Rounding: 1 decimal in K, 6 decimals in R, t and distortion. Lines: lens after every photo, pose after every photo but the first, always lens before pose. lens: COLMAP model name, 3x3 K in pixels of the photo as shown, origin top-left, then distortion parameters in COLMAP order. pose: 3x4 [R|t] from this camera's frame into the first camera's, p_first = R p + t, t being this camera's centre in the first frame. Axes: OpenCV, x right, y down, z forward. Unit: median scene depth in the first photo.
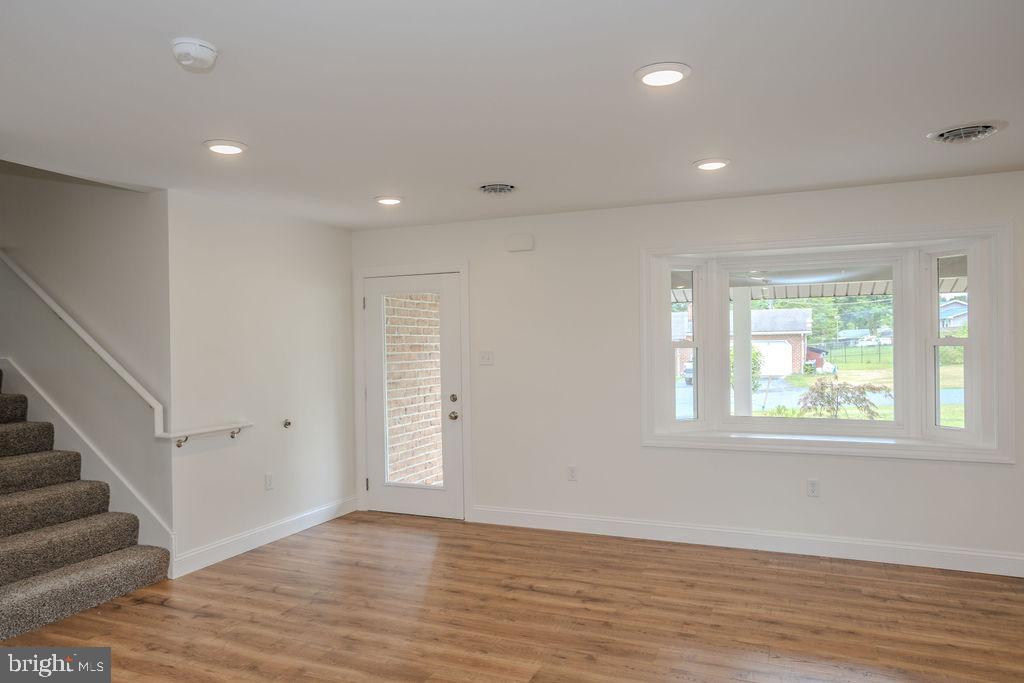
lens RADIAL K [[675.1, 0, 512.0], [0, 675.1, 341.5], [0, 0, 1]] dist [-0.031705, 0.036496]
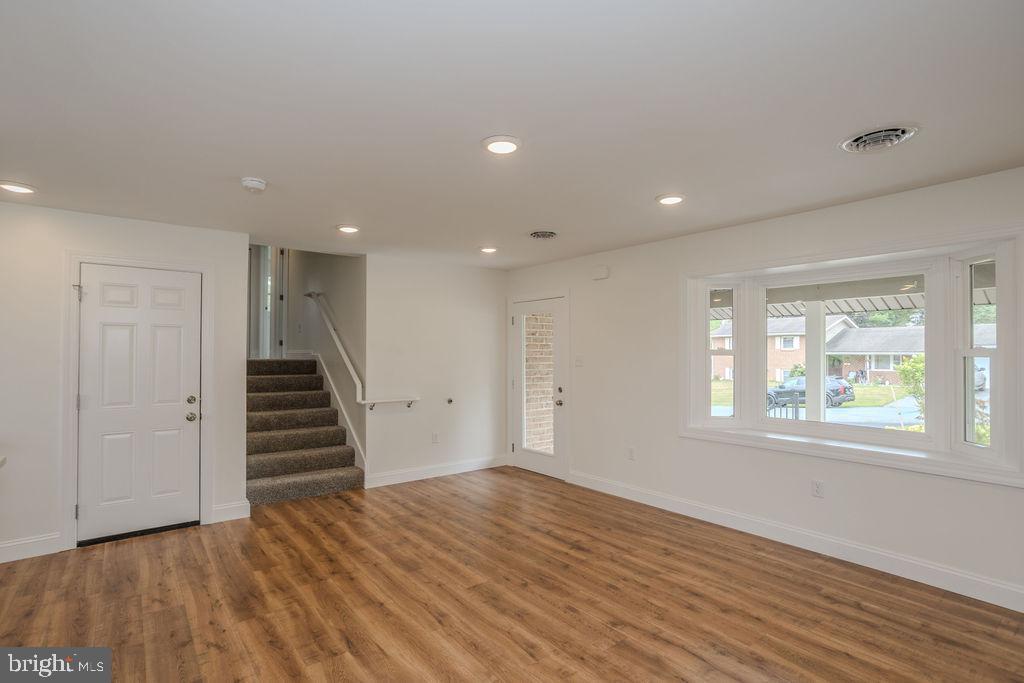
lens RADIAL K [[506.6, 0, 519.3], [0, 506.6, 341.3], [0, 0, 1]] dist [-0.052192, 0.031581]
pose [[0.879686, 0.004185, -0.475537, 0.429819], [-0.013397, 0.999782, -0.015984, 0.005103], [0.475367, 0.020432, 0.879550, 0.084668]]
